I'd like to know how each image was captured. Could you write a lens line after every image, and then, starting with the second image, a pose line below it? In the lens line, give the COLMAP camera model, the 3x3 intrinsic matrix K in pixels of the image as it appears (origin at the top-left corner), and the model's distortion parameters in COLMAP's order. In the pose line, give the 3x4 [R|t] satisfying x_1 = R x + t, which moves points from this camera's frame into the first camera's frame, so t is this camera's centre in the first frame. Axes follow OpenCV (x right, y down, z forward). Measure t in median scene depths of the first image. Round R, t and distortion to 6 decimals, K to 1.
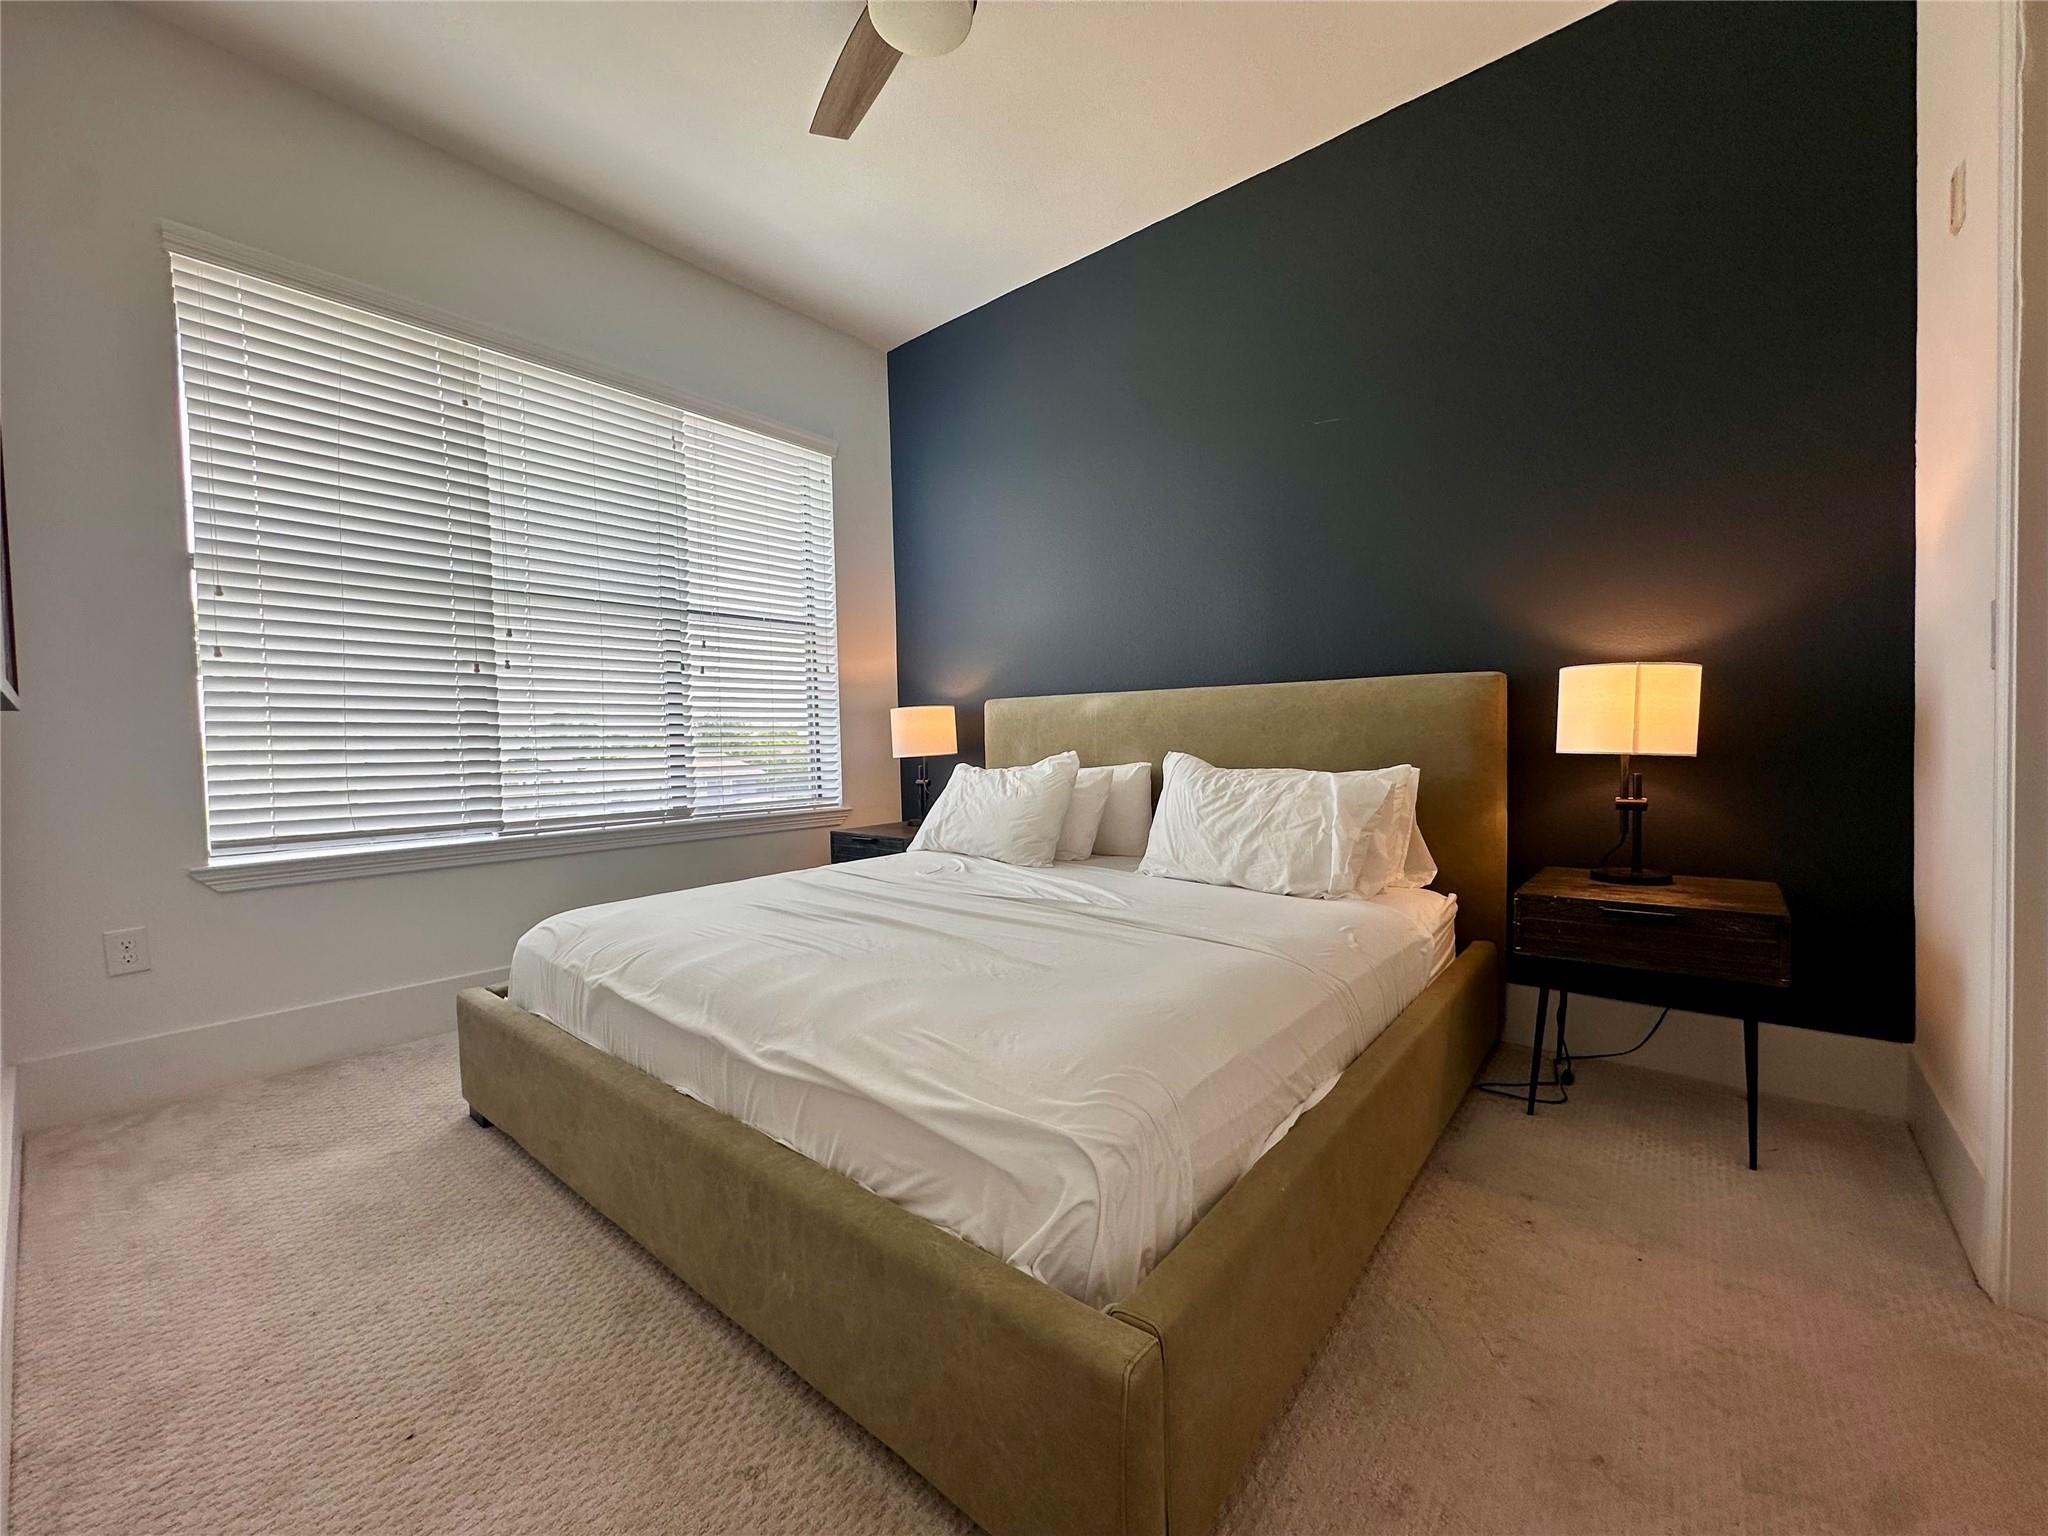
lens RADIAL K [[820.9, 0, 1024.0], [0, 820.9, 768.0], [0, 0, 1]] dist [-0.001451, -0.000311]
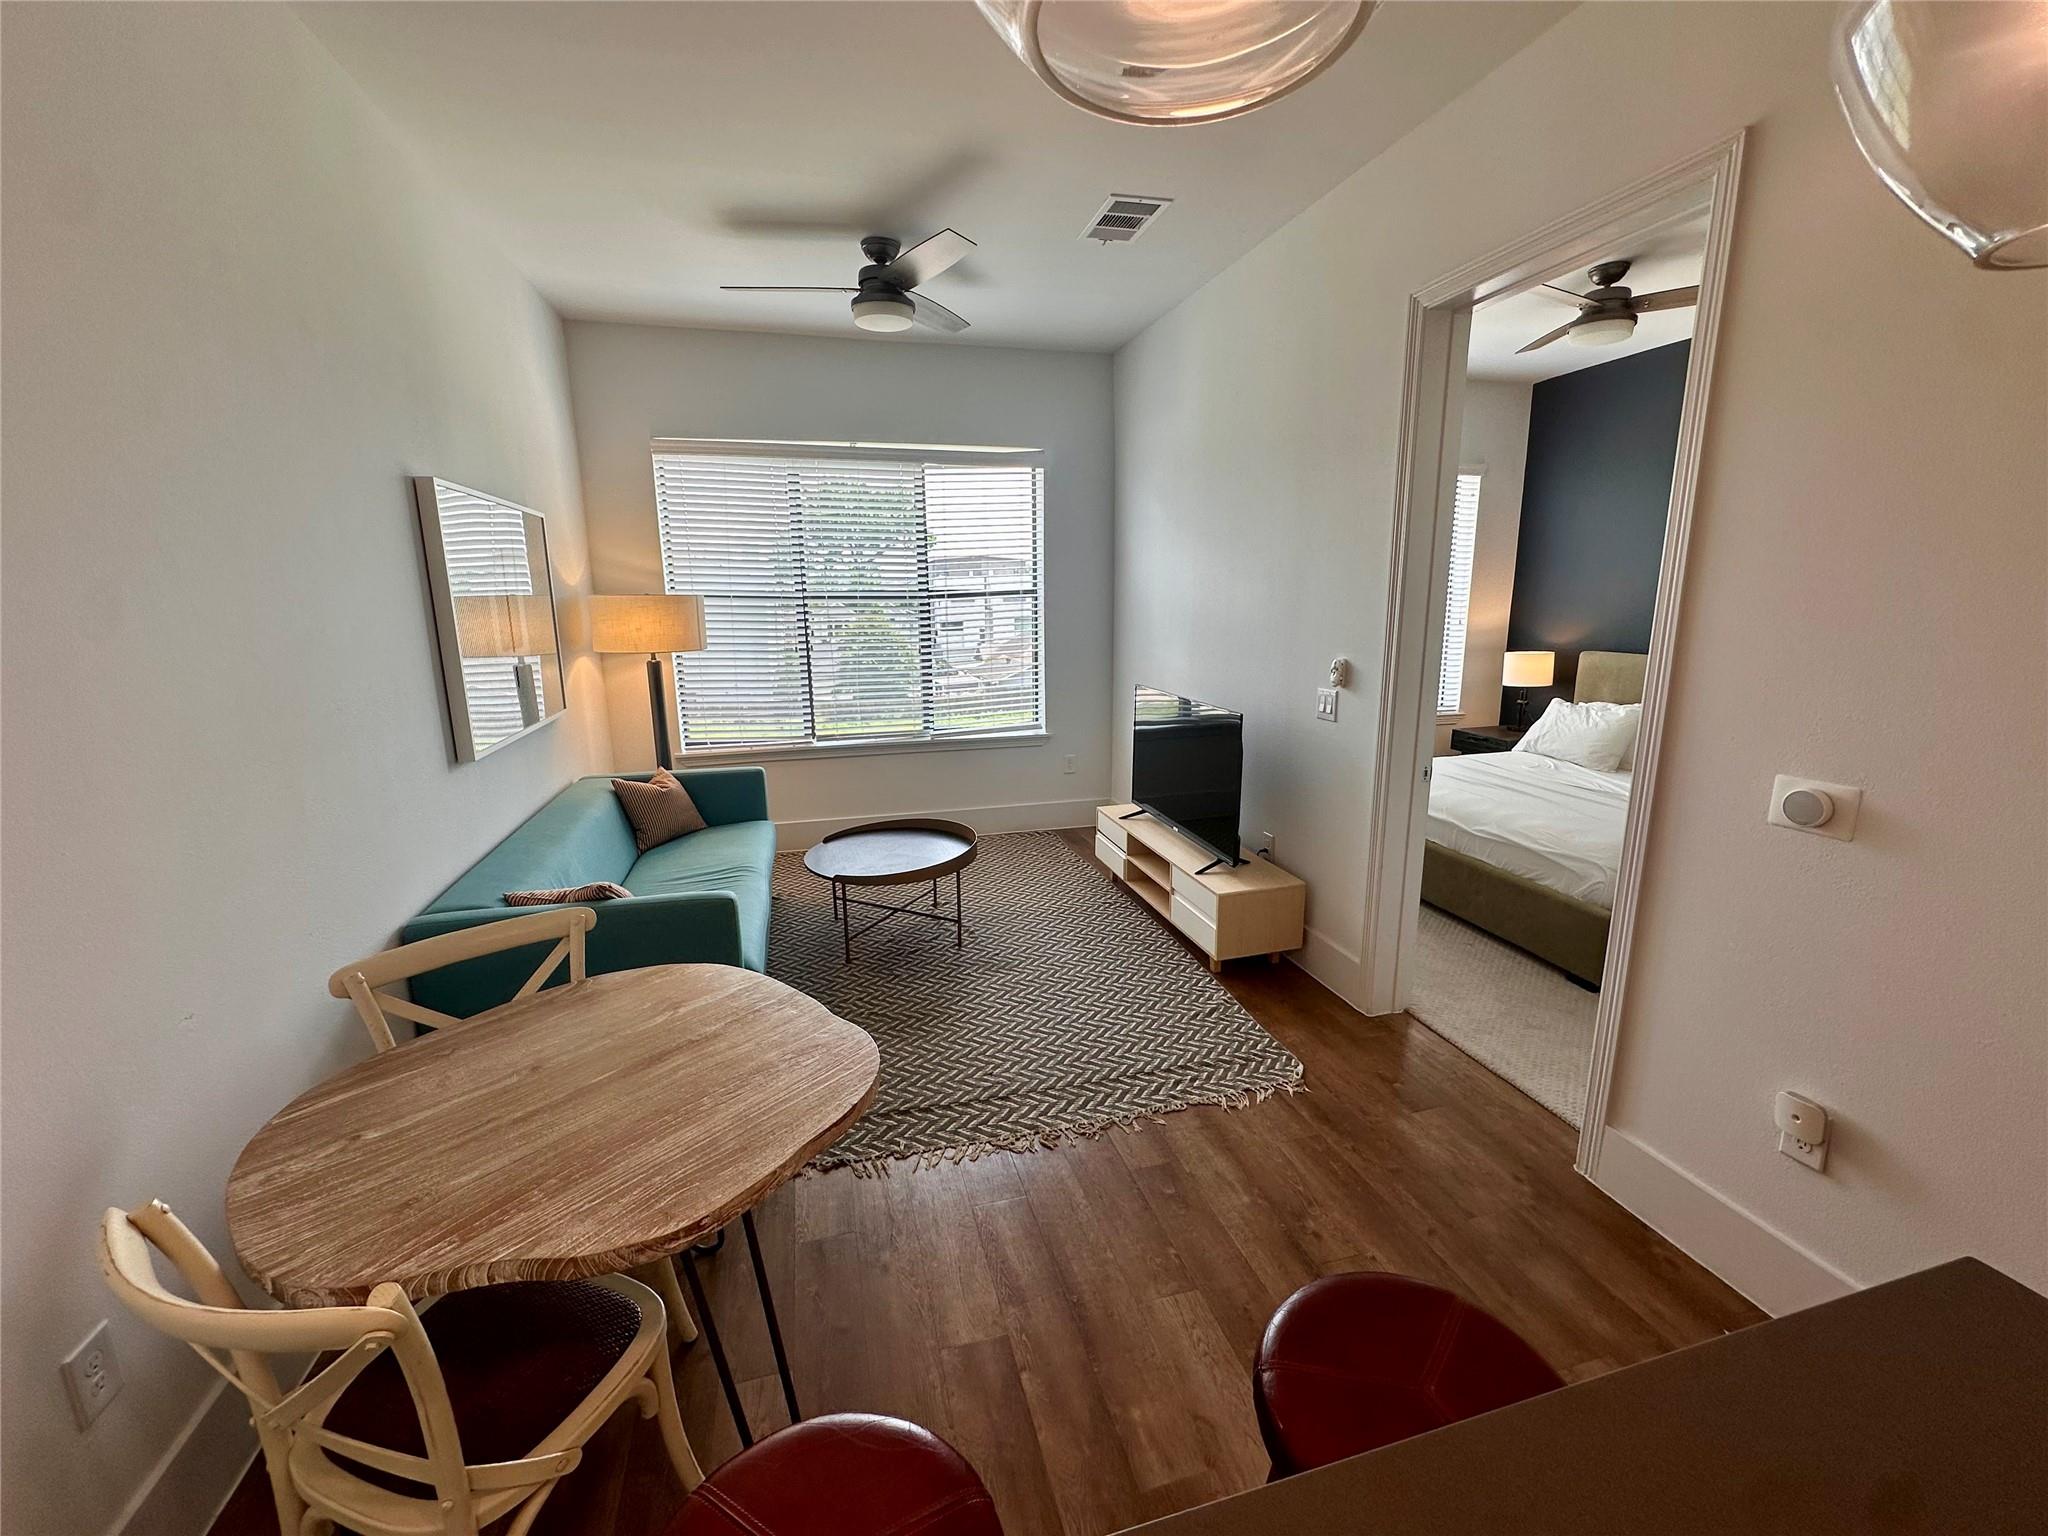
lens RADIAL K [[820.9, 0, 1024.0], [0, 820.9, 768.0], [0, 0, 1]] dist [-0.001451, -0.000311]
pose [[0.816067, 0.132841, -0.562484, -0.011177], [-0.028285, 0.981241, 0.190701, -0.209726], [0.577265, -0.139715, 0.804515, -1.252805]]
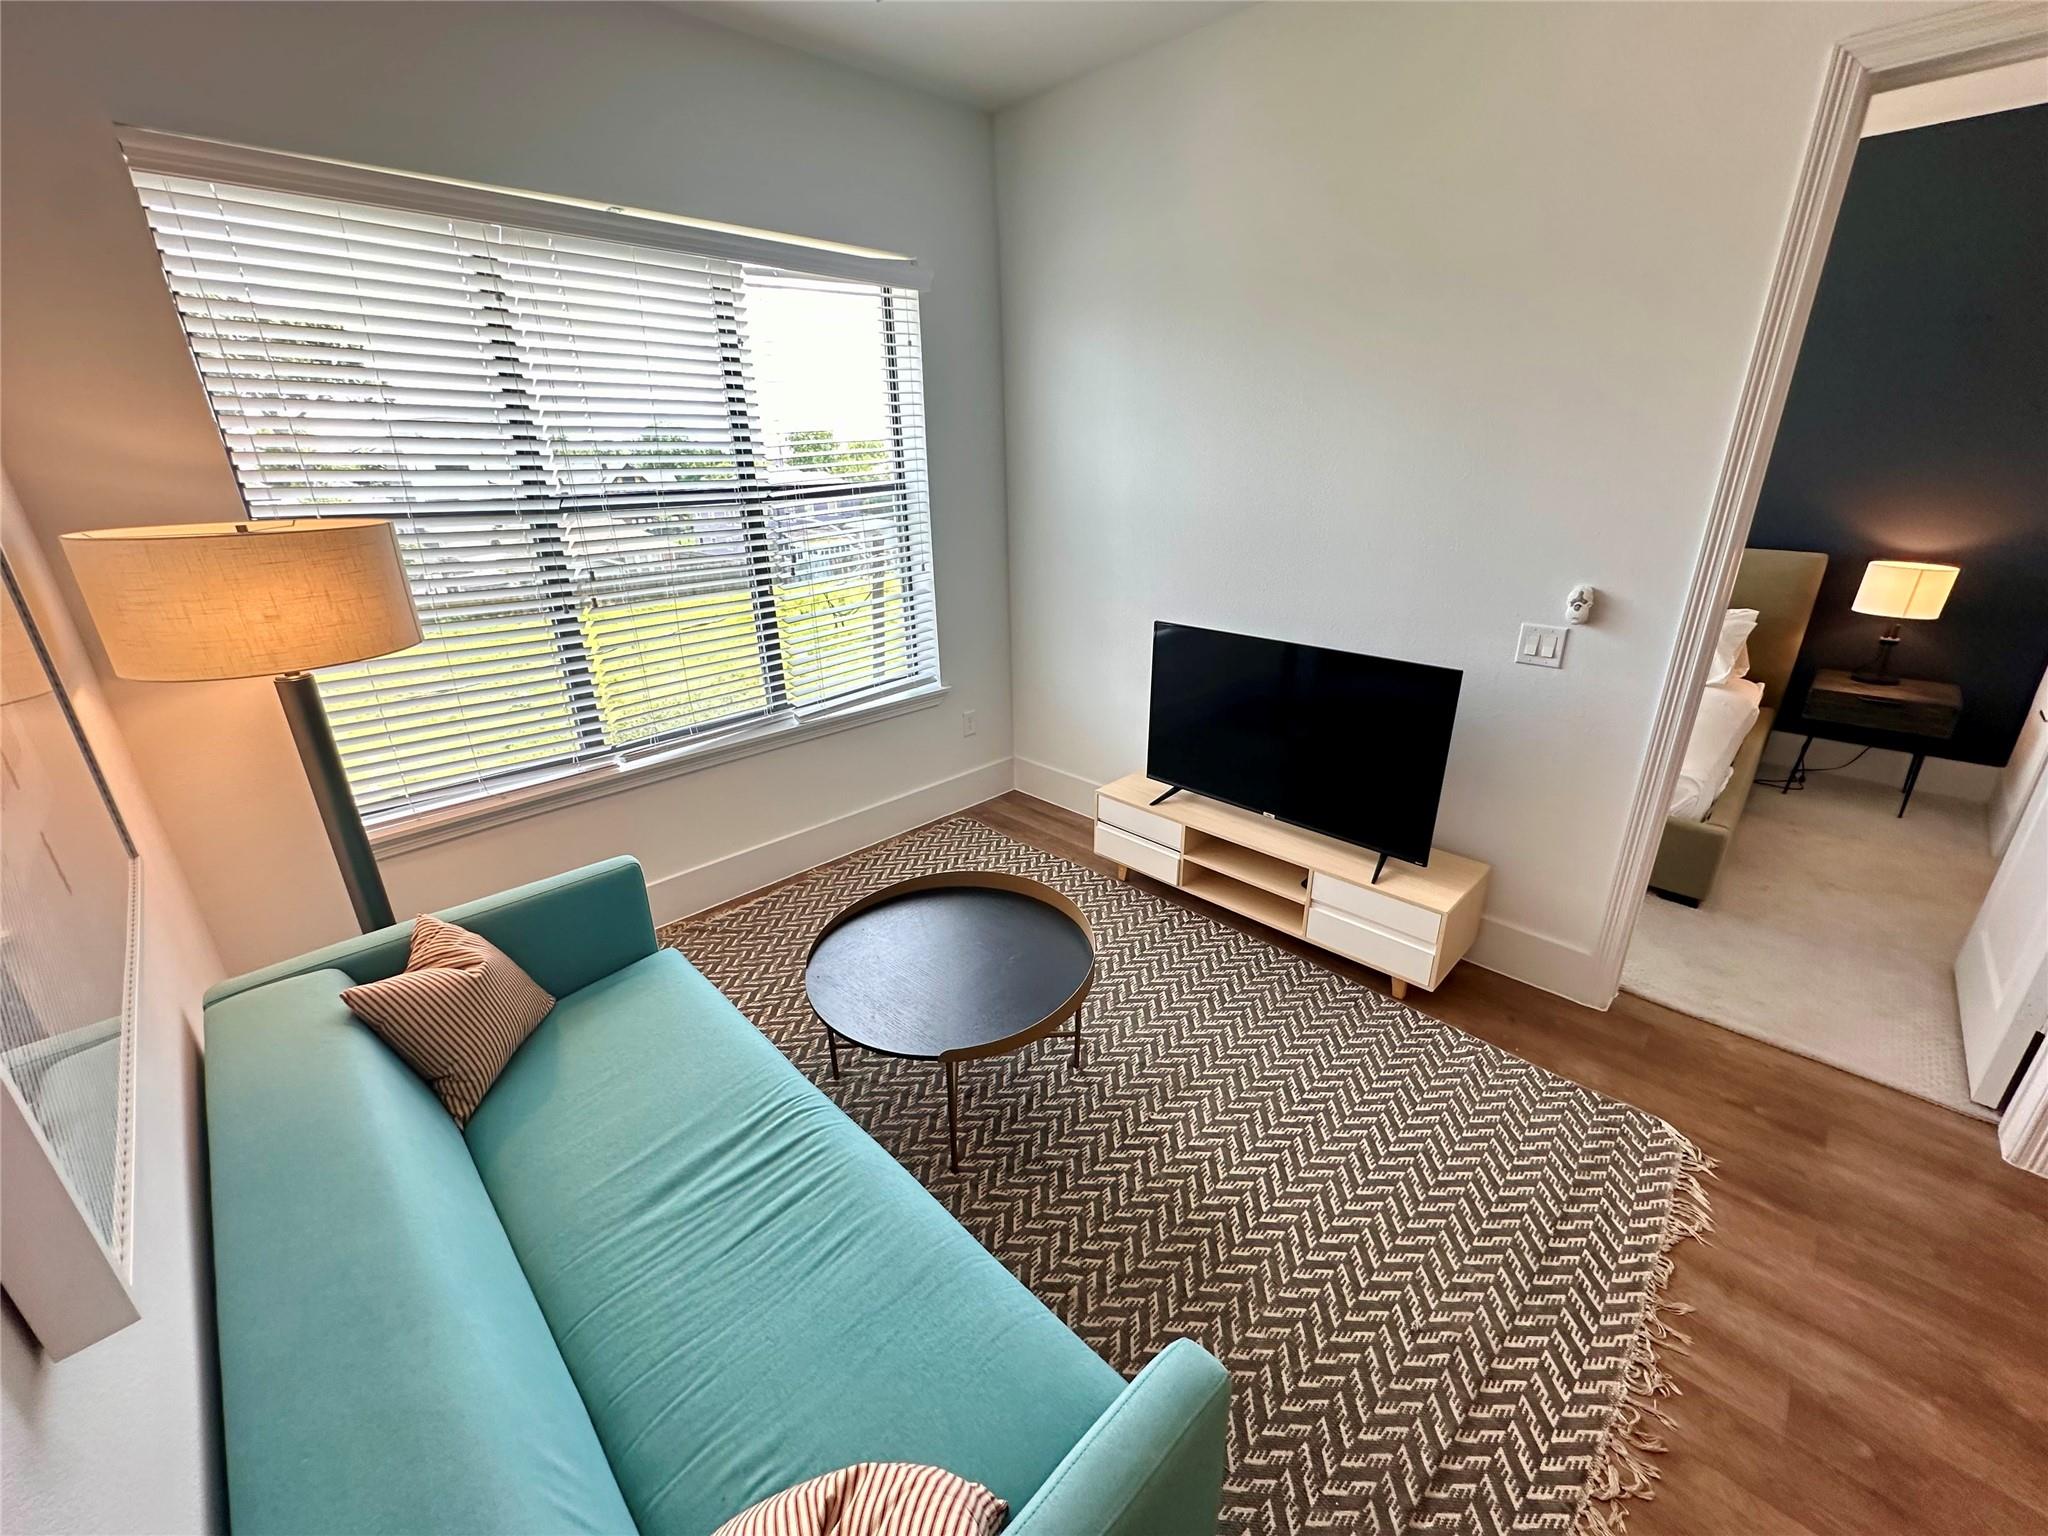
lens RADIAL K [[820.9, 0, 1024.0], [0, 820.9, 768.0], [0, 0, 1]] dist [-0.001451, -0.000311]
pose [[0.995427, 0.036908, -0.088108, -0.958426], [-0.005970, 0.944579, 0.328230, -0.261283], [0.095340, -0.326203, 0.940480, -0.948880]]
